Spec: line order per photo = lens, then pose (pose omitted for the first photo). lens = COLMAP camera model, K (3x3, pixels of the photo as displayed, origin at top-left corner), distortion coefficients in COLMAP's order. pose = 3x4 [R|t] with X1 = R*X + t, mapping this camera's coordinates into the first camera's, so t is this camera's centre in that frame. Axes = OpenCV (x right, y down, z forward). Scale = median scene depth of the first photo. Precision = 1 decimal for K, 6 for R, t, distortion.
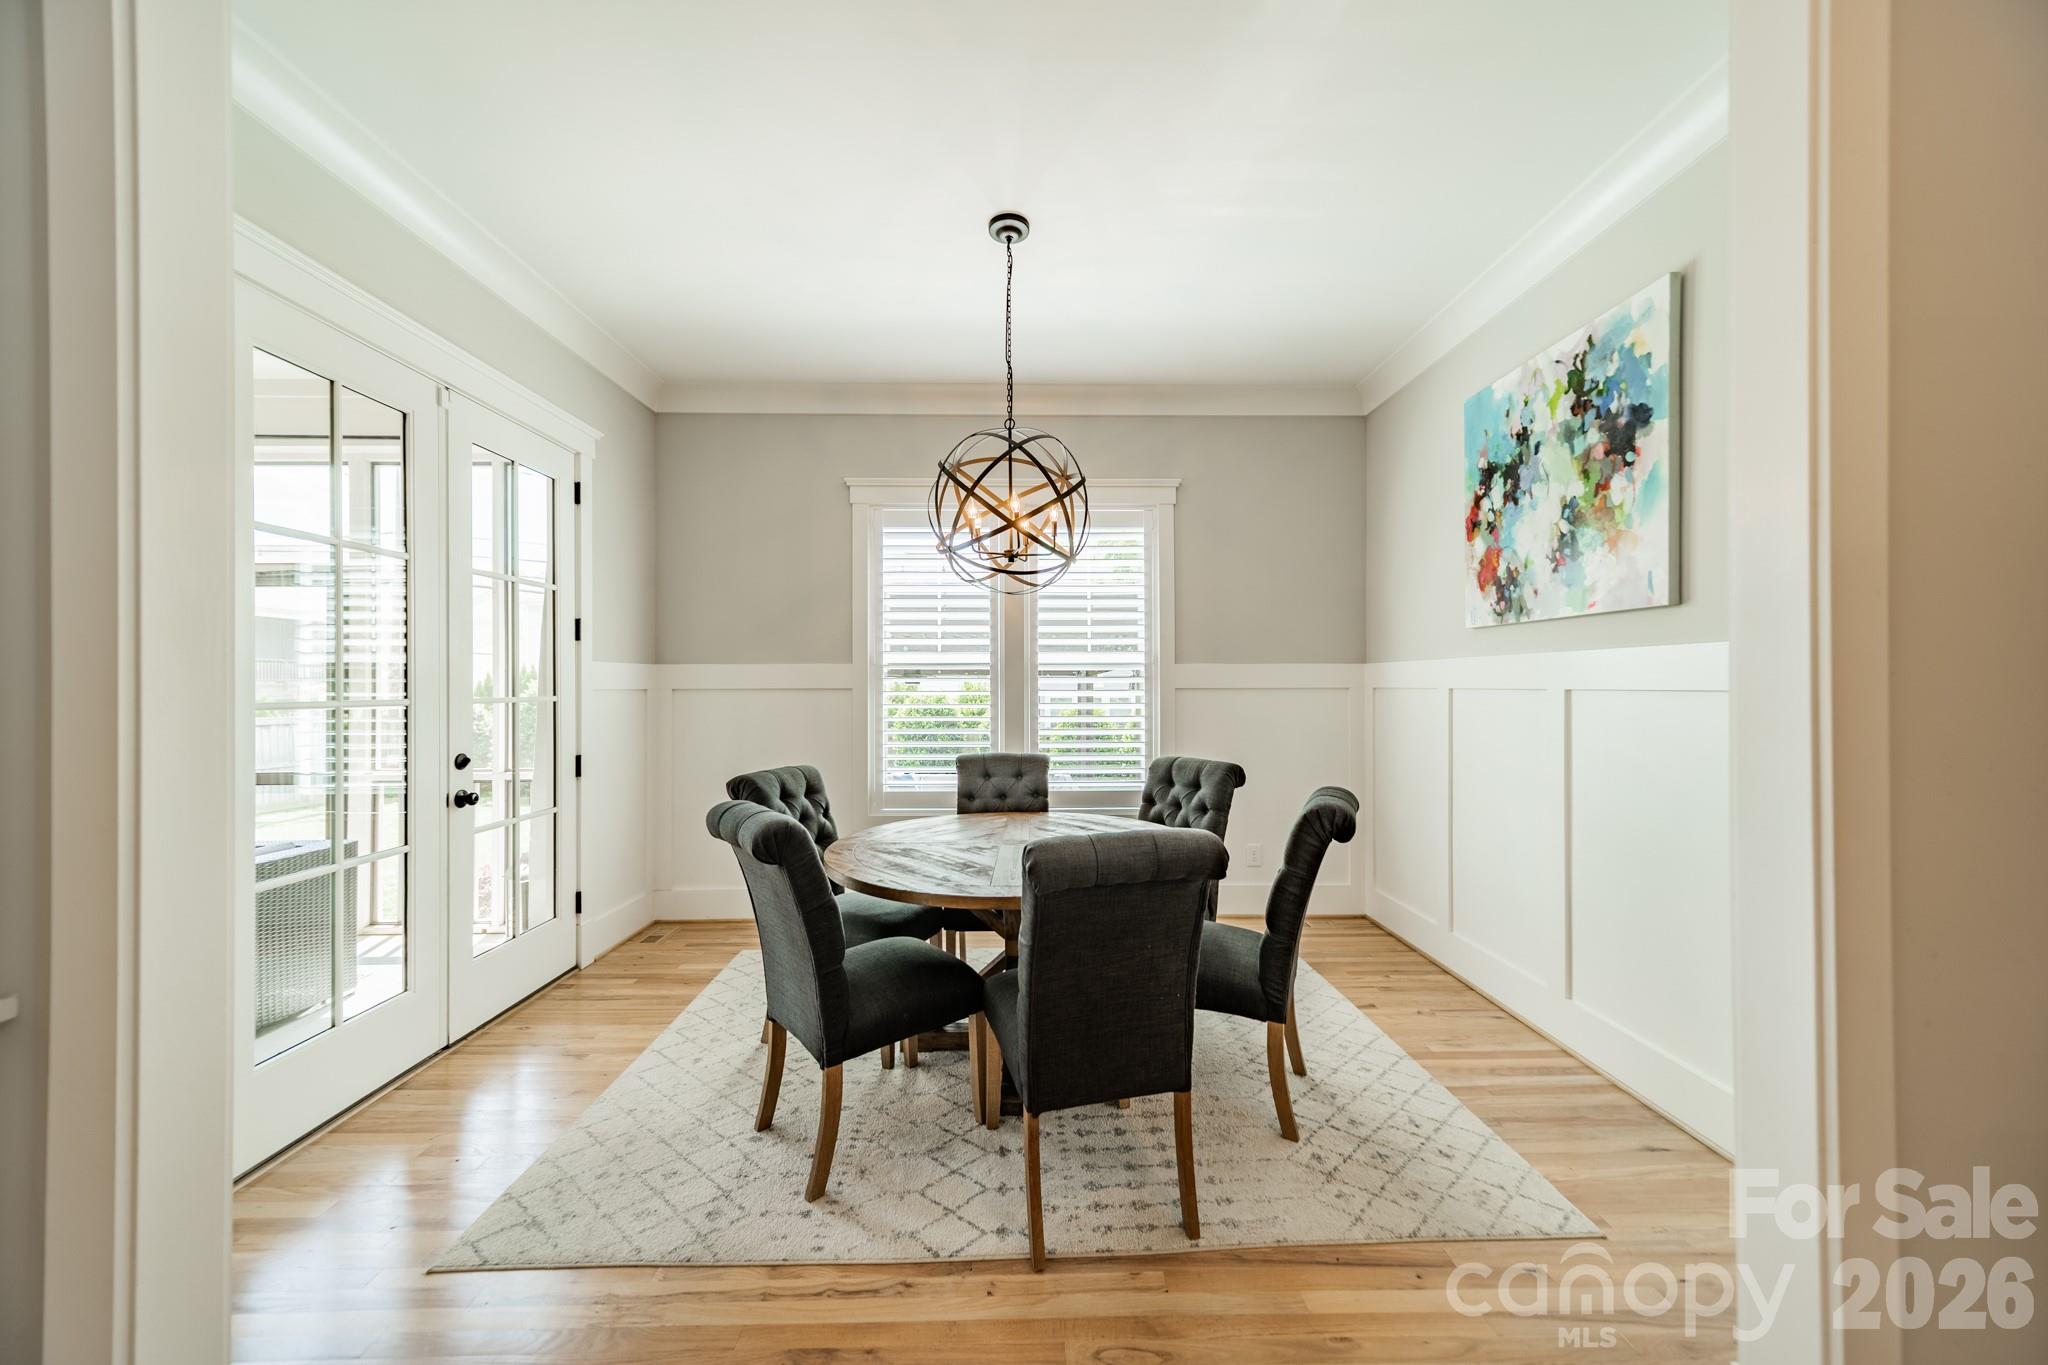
lens RADIAL K [[721.8, 0, 1029.4], [0, 721.8, 684.0], [0, 0, 1]] dist [0.008807, -0.000341]
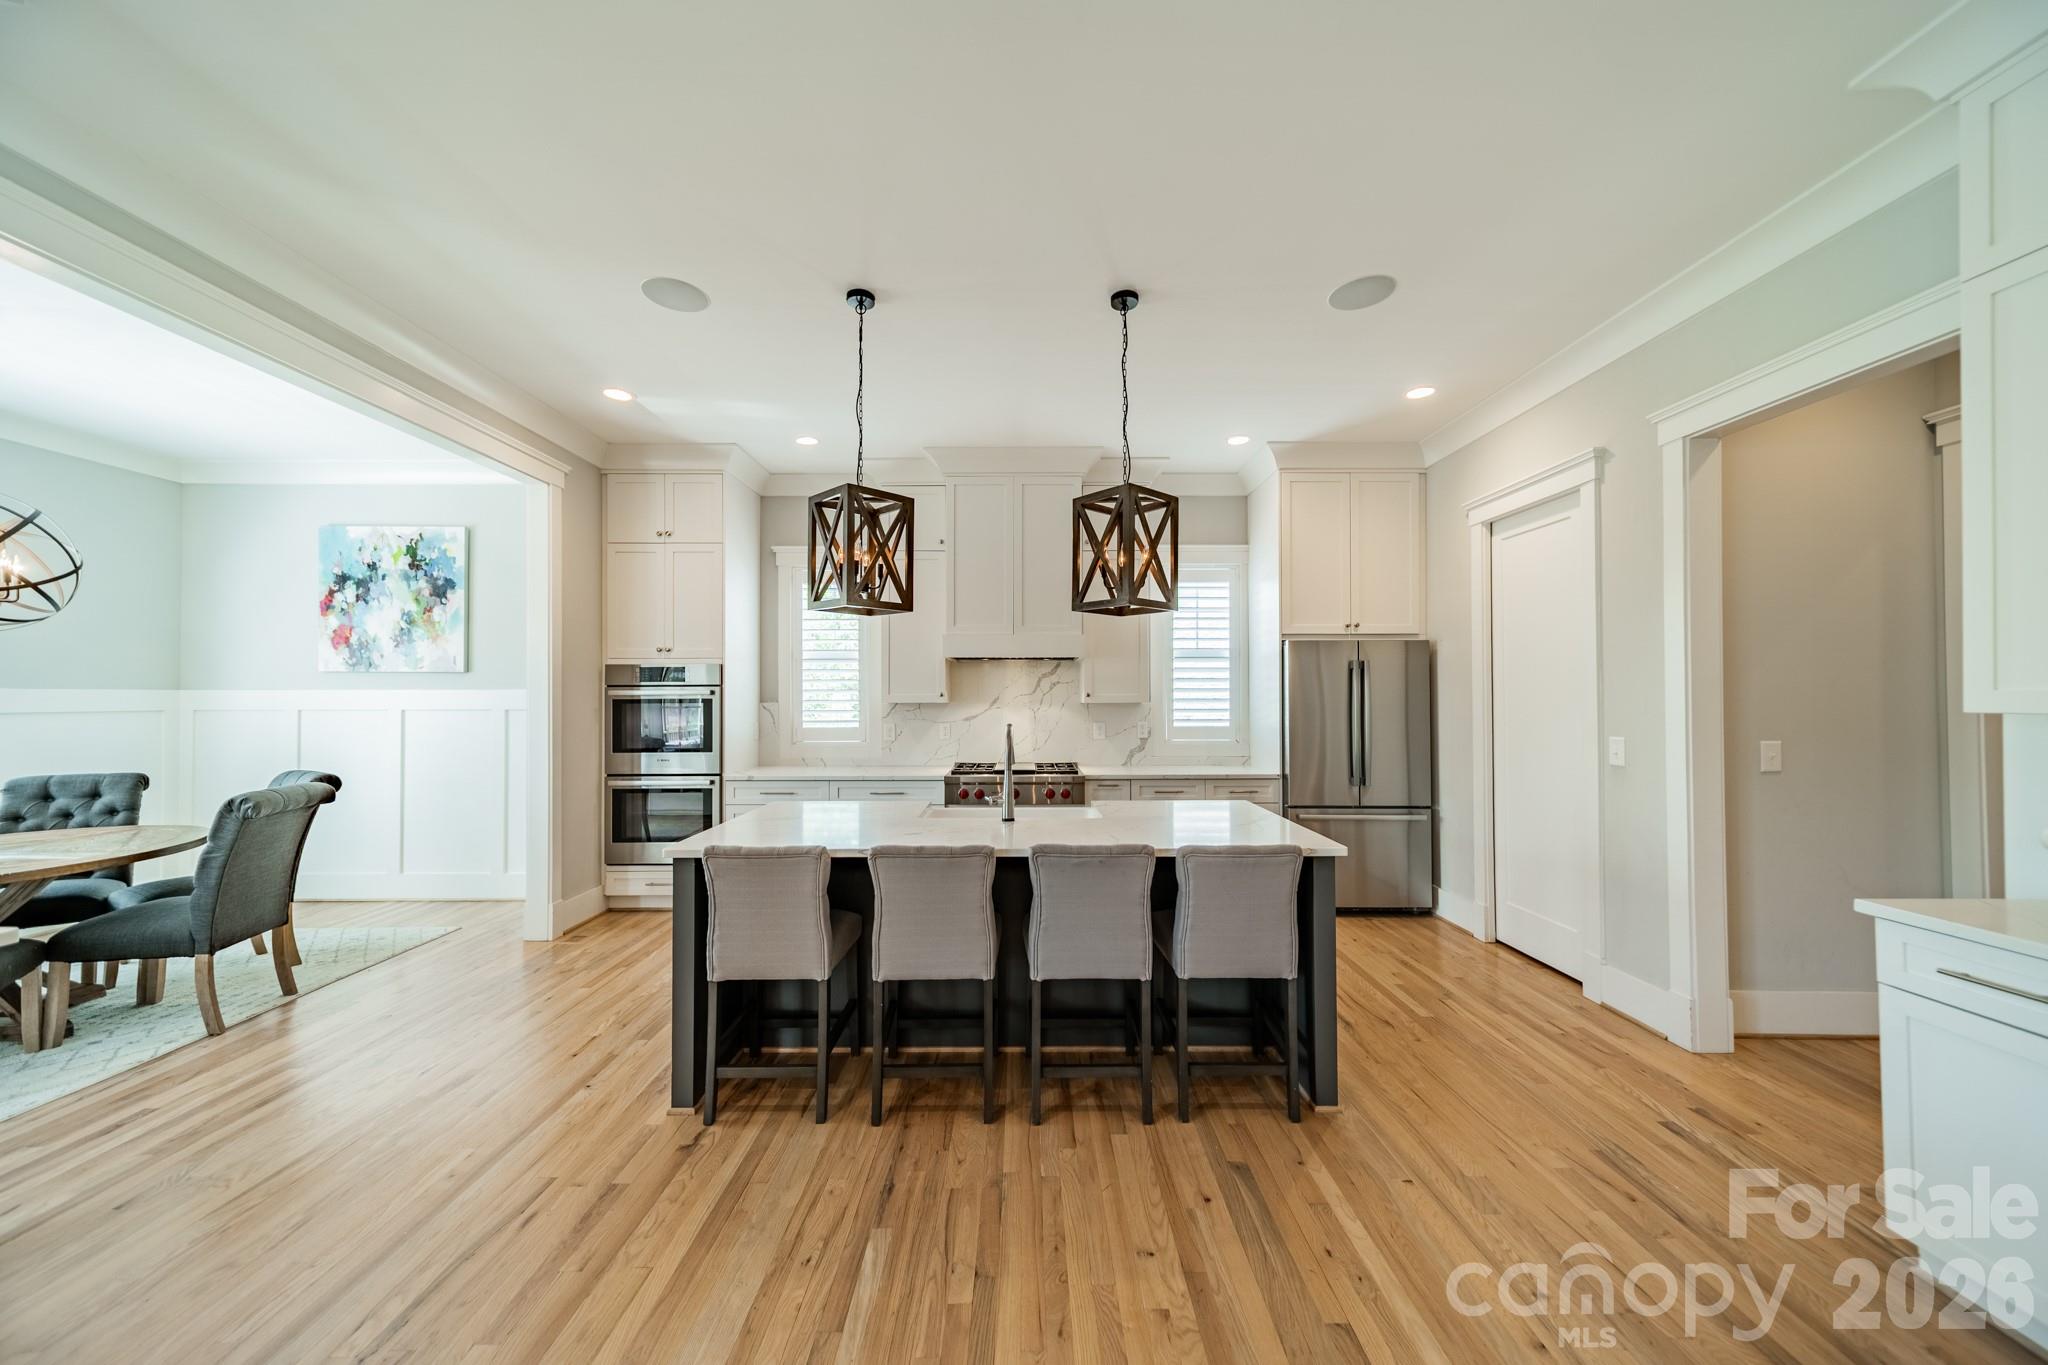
lens RADIAL K [[721.8, 0, 1025.4], [0, 721.8, 690.9], [0, 0, 1]] dist [0.008807, -0.000341]
pose [[0.015974, 0.010686, 0.999815, -1.060649], [-0.000029, 0.999943, -0.010686, -0.020326], [-0.999872, 0.000141, 0.015973, -0.618105]]
